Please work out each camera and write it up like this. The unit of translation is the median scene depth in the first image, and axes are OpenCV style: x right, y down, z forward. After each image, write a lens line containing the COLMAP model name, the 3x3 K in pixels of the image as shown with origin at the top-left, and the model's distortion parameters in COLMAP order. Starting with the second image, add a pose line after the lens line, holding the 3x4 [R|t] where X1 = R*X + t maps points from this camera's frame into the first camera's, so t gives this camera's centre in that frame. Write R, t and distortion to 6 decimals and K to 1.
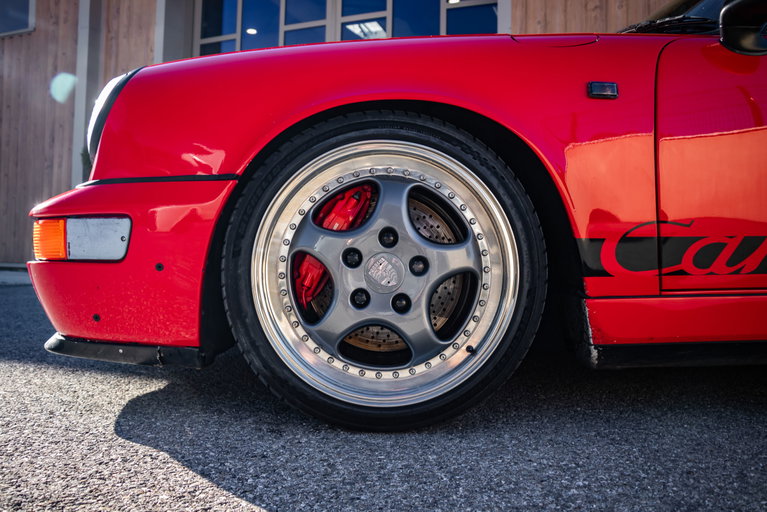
lens RADIAL K [[652.2, 0, 382.5], [0, 652.2, 265.4], [0, 0, 1]] dist [-0.174214, 0.138646]
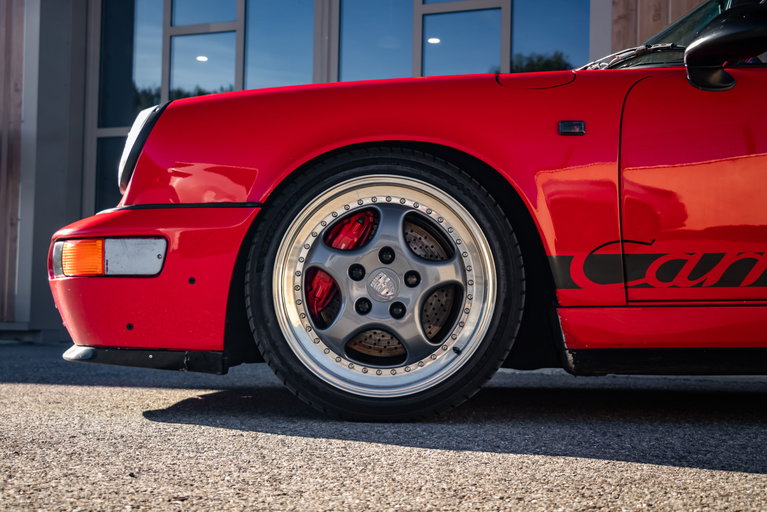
lens RADIAL K [[1302.1, 0, 383.7], [0, 1302.1, 256.1], [0, 0, 1]] dist [0.043949, 0.907553]
pose [[0.999418, -0.001398, -0.034092, 0.083605], [-0.000521, 0.998419, -0.056215, 0.091471], [0.034117, 0.056200, 0.997836, -1.369927]]
